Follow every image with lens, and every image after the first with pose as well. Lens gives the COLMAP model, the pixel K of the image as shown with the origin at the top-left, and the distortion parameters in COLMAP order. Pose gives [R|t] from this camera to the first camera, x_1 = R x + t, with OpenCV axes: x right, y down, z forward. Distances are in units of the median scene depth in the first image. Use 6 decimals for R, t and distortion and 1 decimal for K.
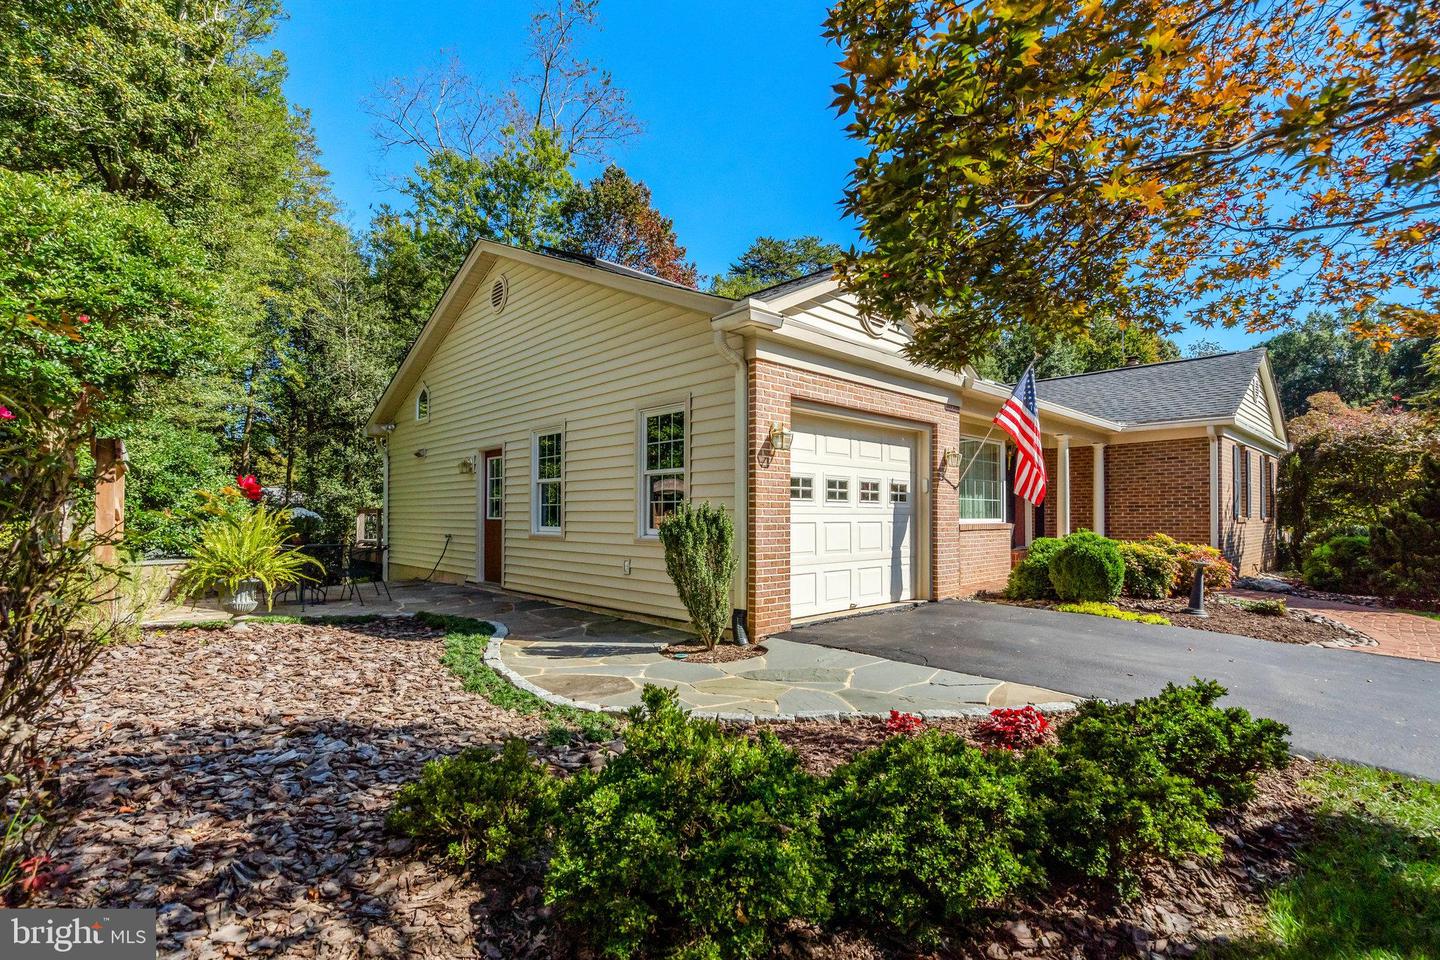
lens RADIAL K [[663.6, 0, 718.3], [0, 663.6, 485.1], [0, 0, 1]] dist [-0.000208, -0.000074]
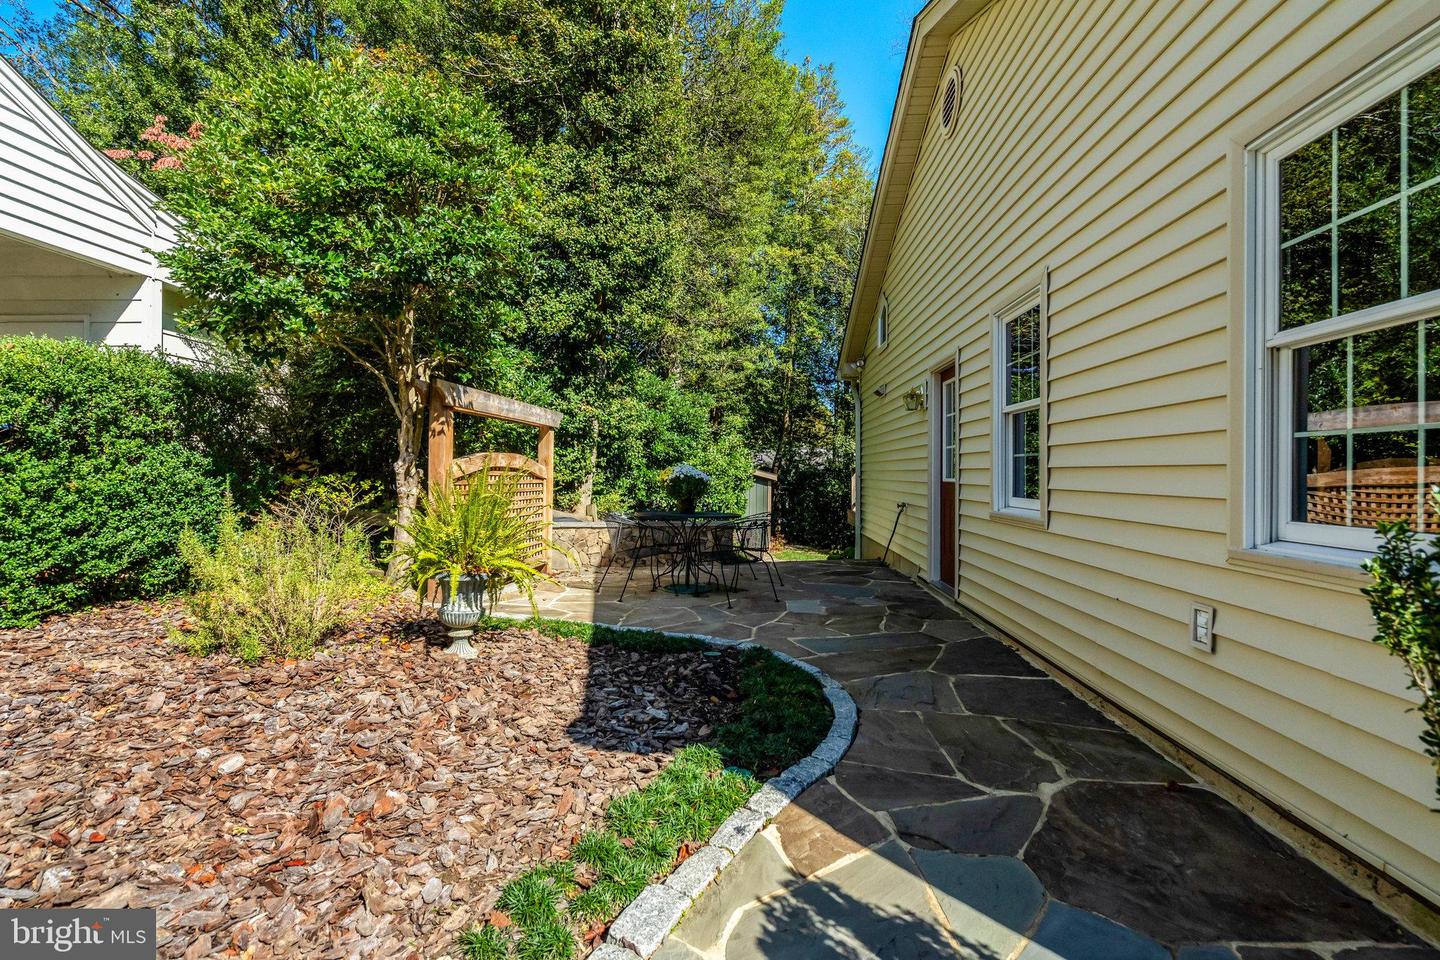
lens RADIAL K [[663.6, 0, 711.9], [0, 663.6, 471.7], [0, 0, 1]] dist [-0.000208, -0.000074]
pose [[0.683655, -0.000337, -0.729805, -0.052690], [0.030306, 0.999150, 0.027928, 0.021596], [0.729176, -0.041211, 0.683085, 0.495836]]
